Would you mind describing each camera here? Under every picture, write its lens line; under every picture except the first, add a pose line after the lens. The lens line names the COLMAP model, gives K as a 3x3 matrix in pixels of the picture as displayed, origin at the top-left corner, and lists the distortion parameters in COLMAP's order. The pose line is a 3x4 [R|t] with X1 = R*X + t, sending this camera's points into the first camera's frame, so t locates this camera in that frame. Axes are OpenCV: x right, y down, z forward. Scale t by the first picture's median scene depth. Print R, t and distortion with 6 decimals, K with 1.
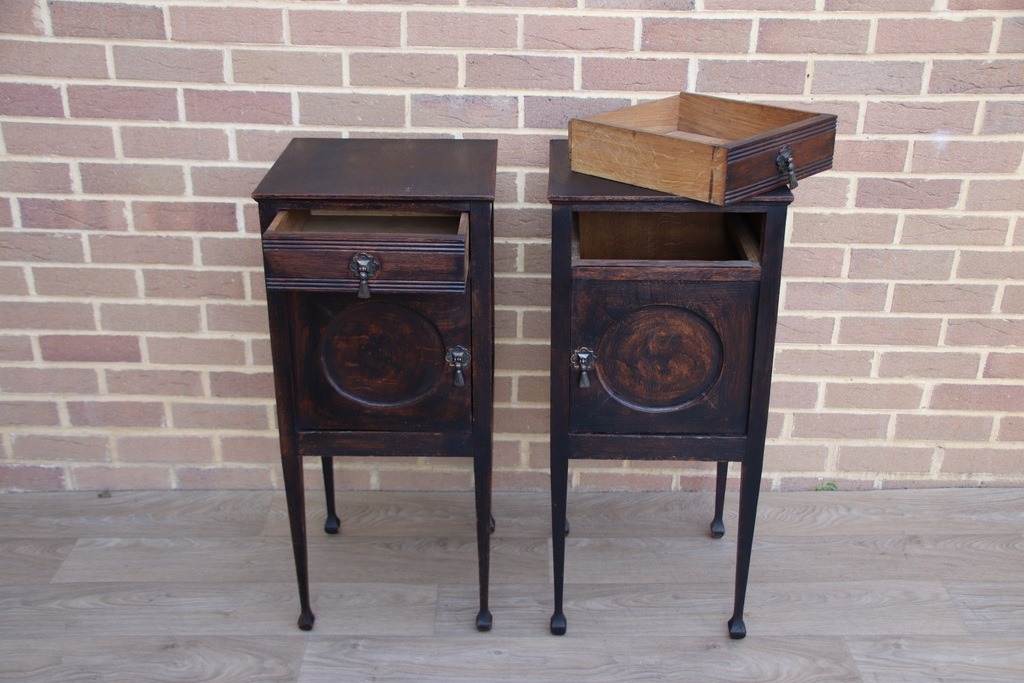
lens RADIAL K [[1145.2, 0, 513.0], [0, 1145.2, 356.4], [0, 0, 1]] dist [-0.027183, 0.345860]
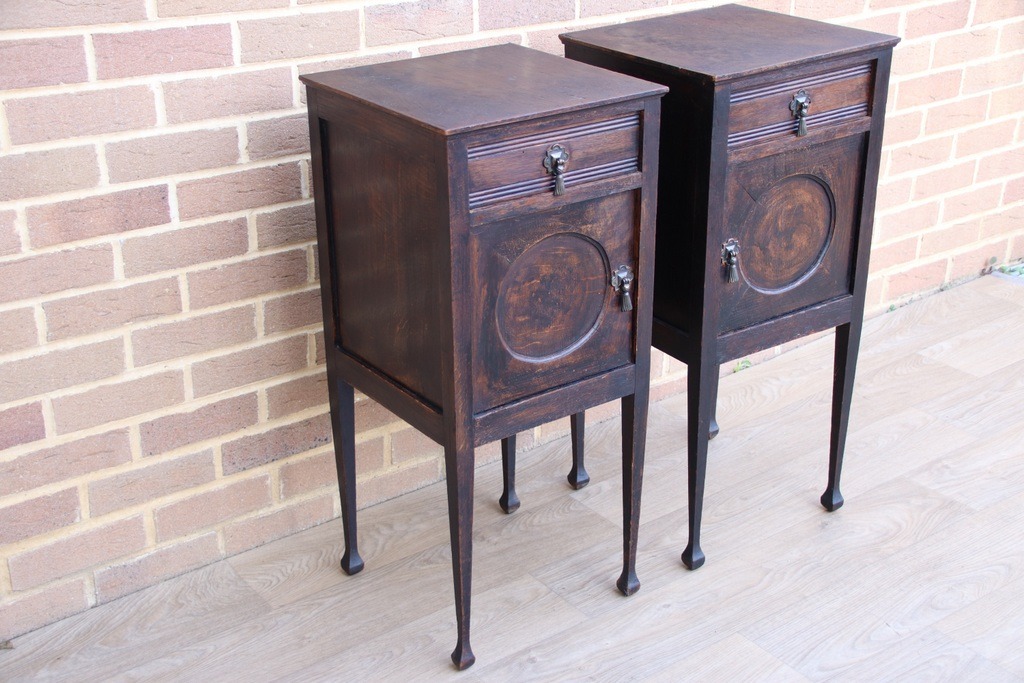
lens RADIAL K [[1415.3, 0, 512.7], [0, 1415.3, 360.6], [0, 0, 1]] dist [0.065829, 0.651657]
pose [[0.798476, -0.256300, 0.544744, -0.604993], [0.254132, 0.963776, 0.080950, -0.041890], [-0.545759, 0.073800, 0.834686, 0.115406]]
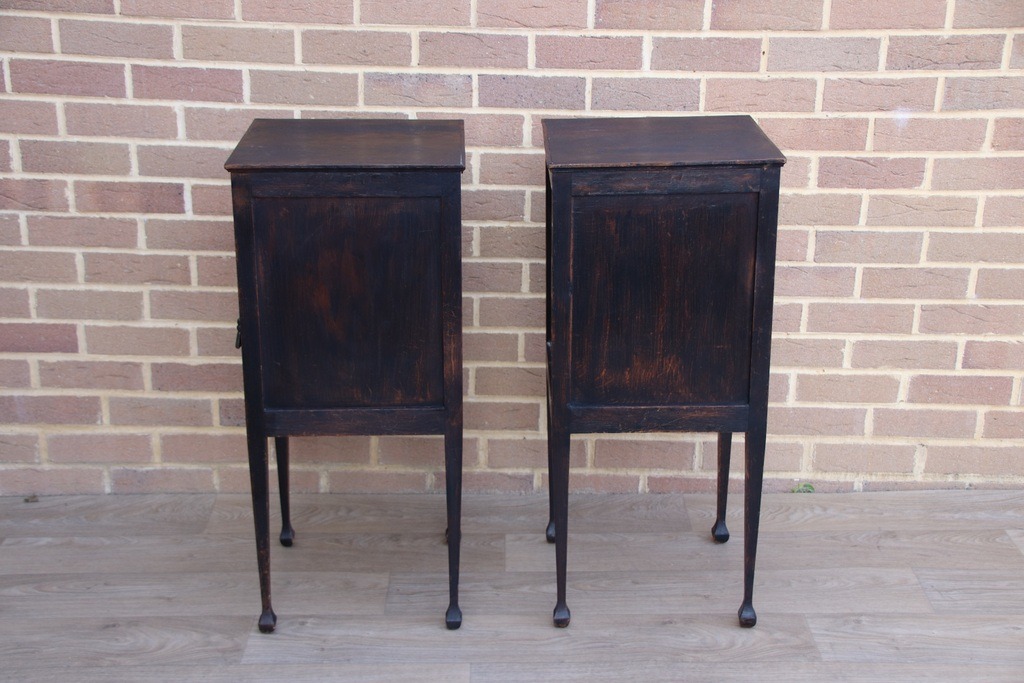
lens RADIAL K [[1503.5, 0, 509.2], [0, 1503.5, 361.9], [0, 0, 1]] dist [0.120102, 0.674719]
pose [[0.999987, -0.001796, 0.004852, 0.029200], [0.002180, 0.996757, -0.080436, 0.123854], [-0.004692, 0.080446, 0.996748, -0.281334]]
